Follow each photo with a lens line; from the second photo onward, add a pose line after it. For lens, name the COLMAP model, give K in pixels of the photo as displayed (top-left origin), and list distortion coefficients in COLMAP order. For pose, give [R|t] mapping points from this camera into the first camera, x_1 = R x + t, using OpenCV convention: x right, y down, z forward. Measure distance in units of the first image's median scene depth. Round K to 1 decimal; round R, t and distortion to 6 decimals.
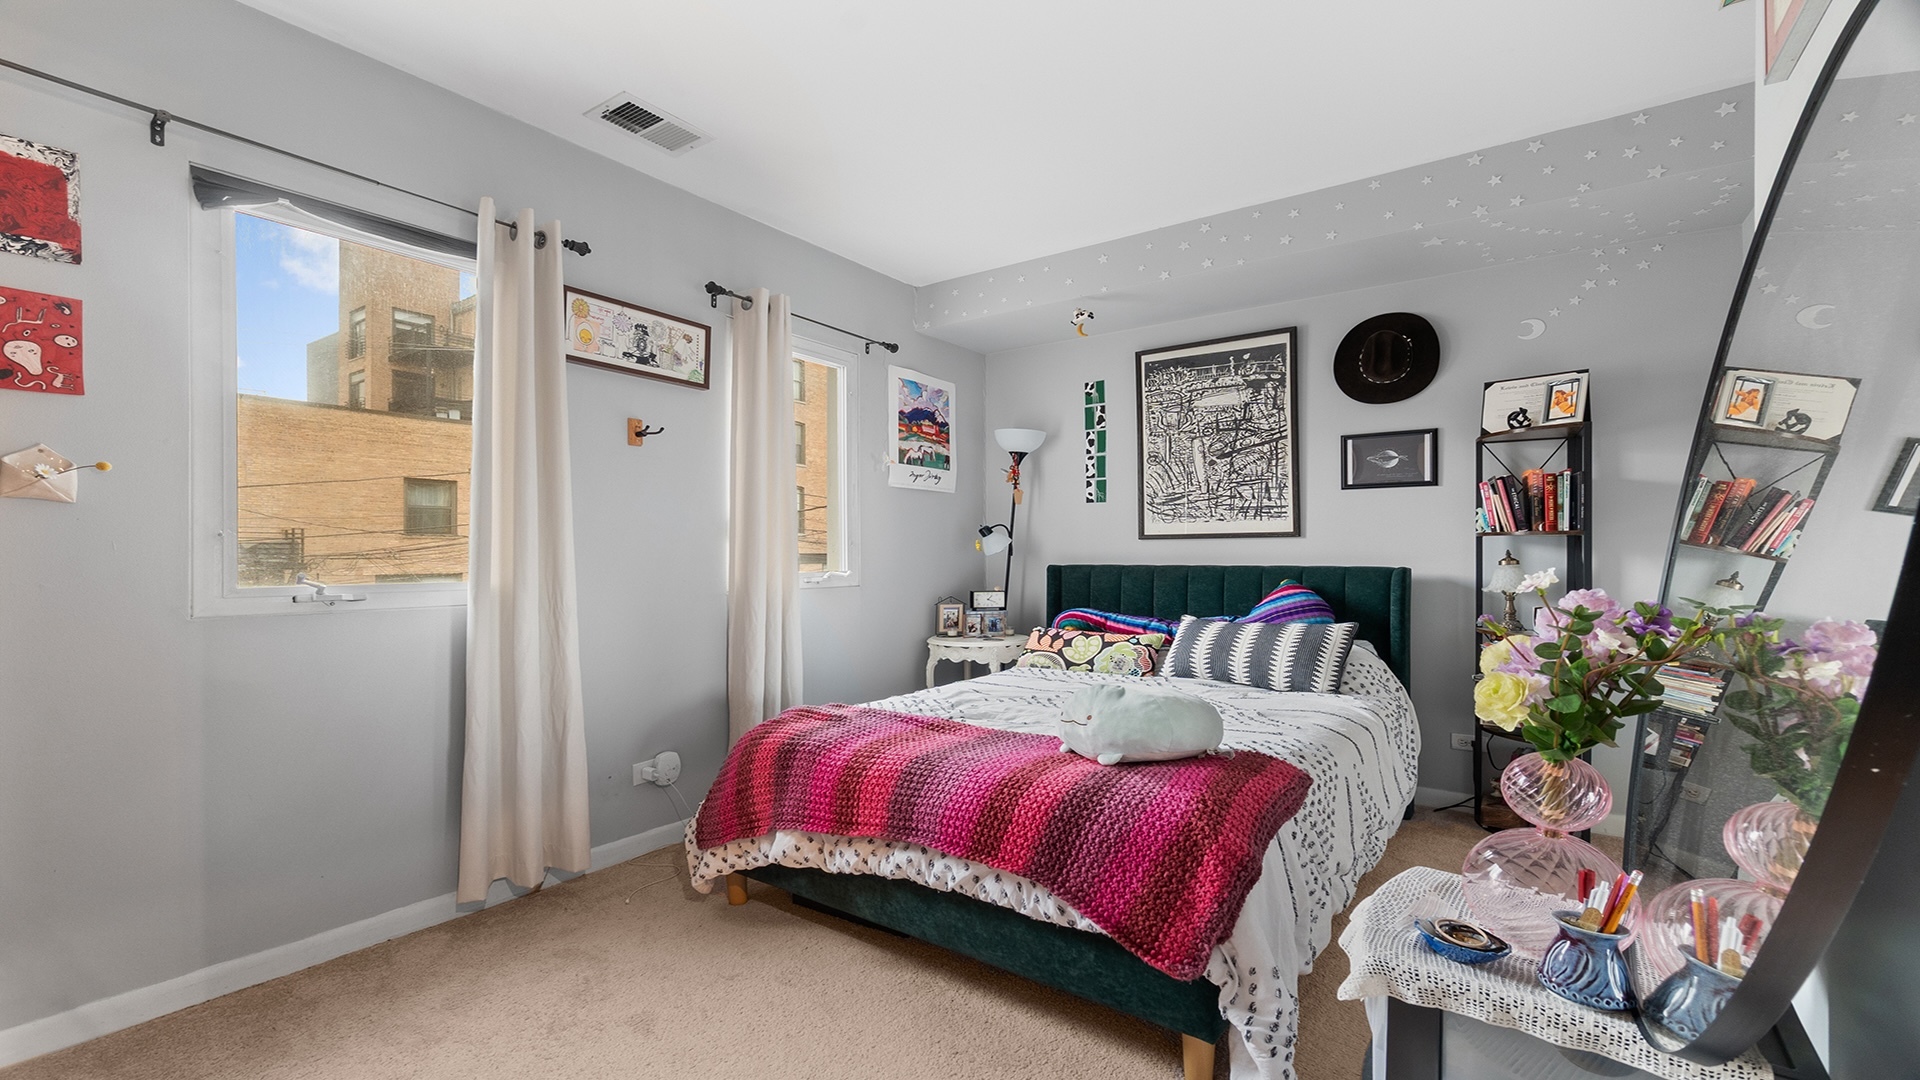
lens RADIAL K [[829.6, 0, 955.0], [0, 829.6, 549.0], [0, 0, 1]] dist [-0.011793, 0.000350]
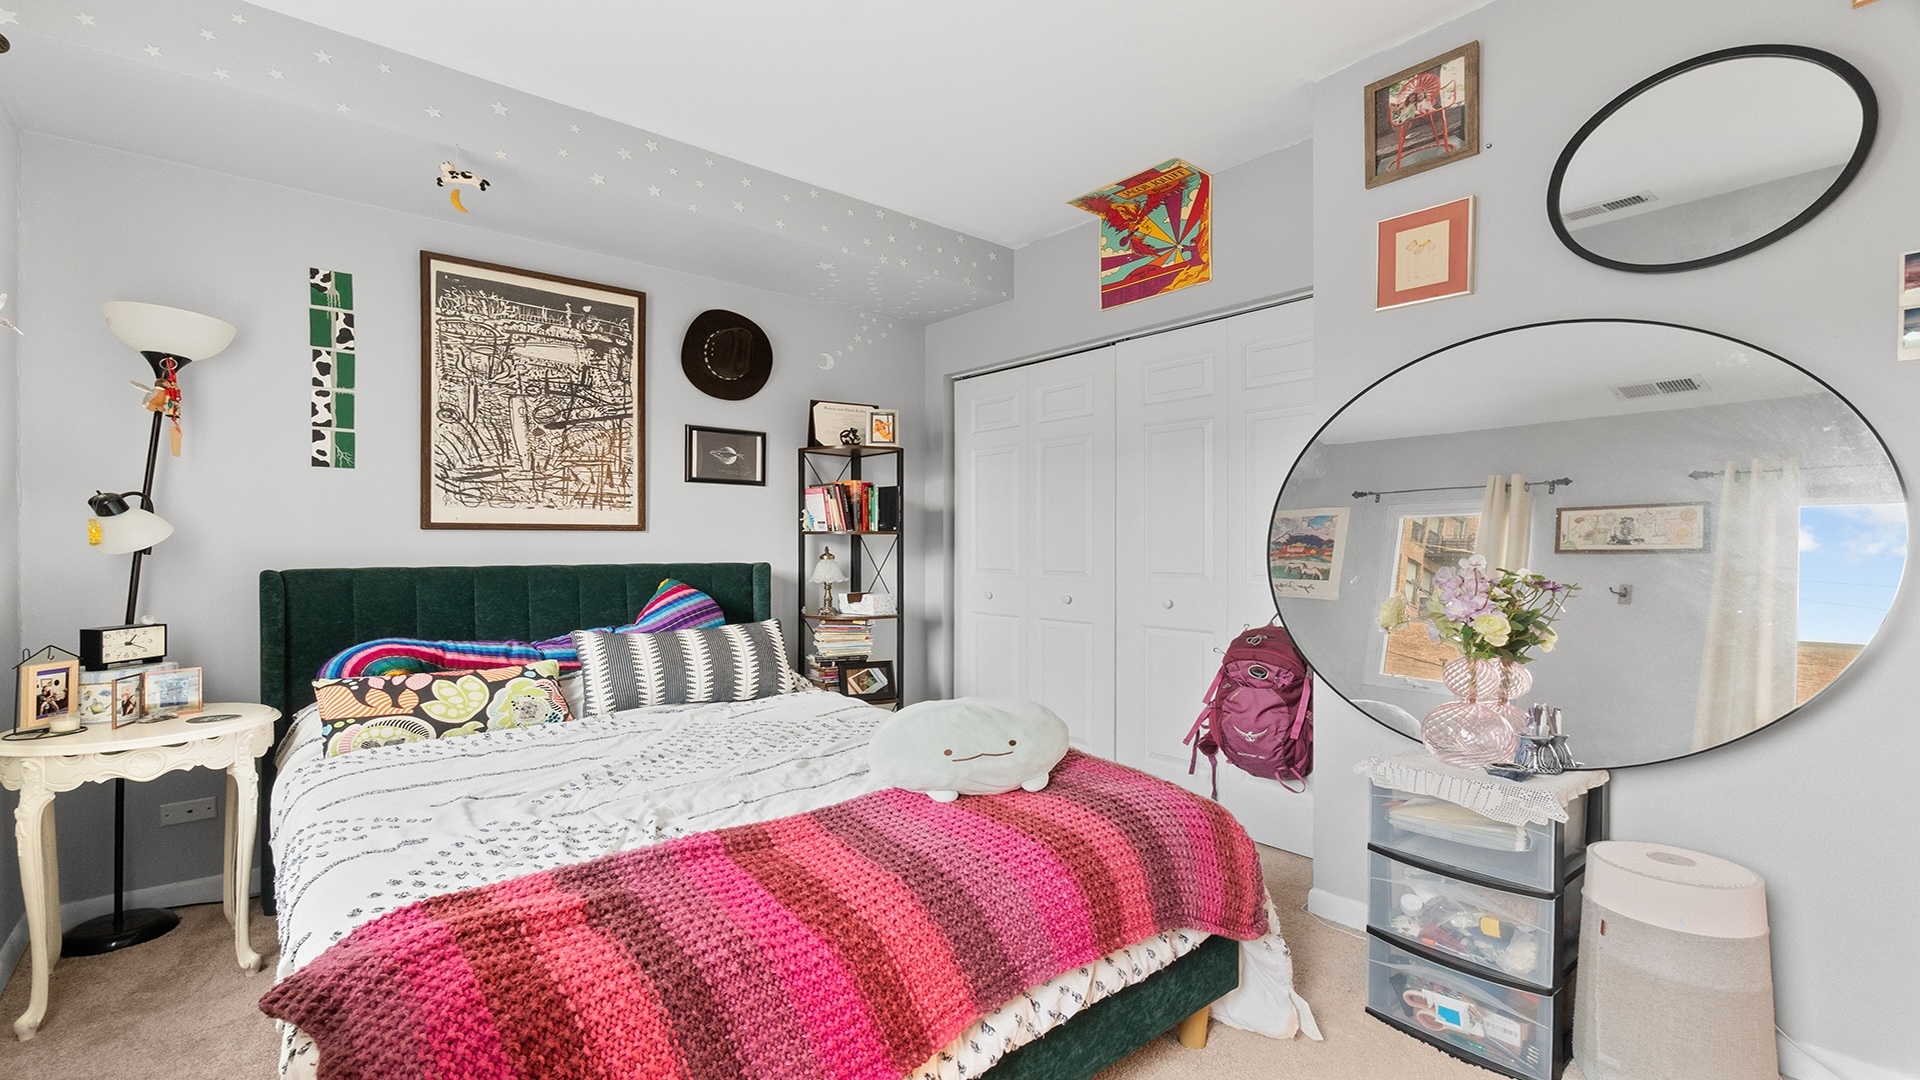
lens RADIAL K [[829.6, 0, 956.2], [0, 829.6, 544.5], [0, 0, 1]] dist [-0.011793, 0.000350]
pose [[0.232371, 0.006066, 0.972608, -0.356182], [-0.004410, 0.999977, -0.005183, 0.002685], [-0.972617, -0.003085, 0.232392, 0.455321]]
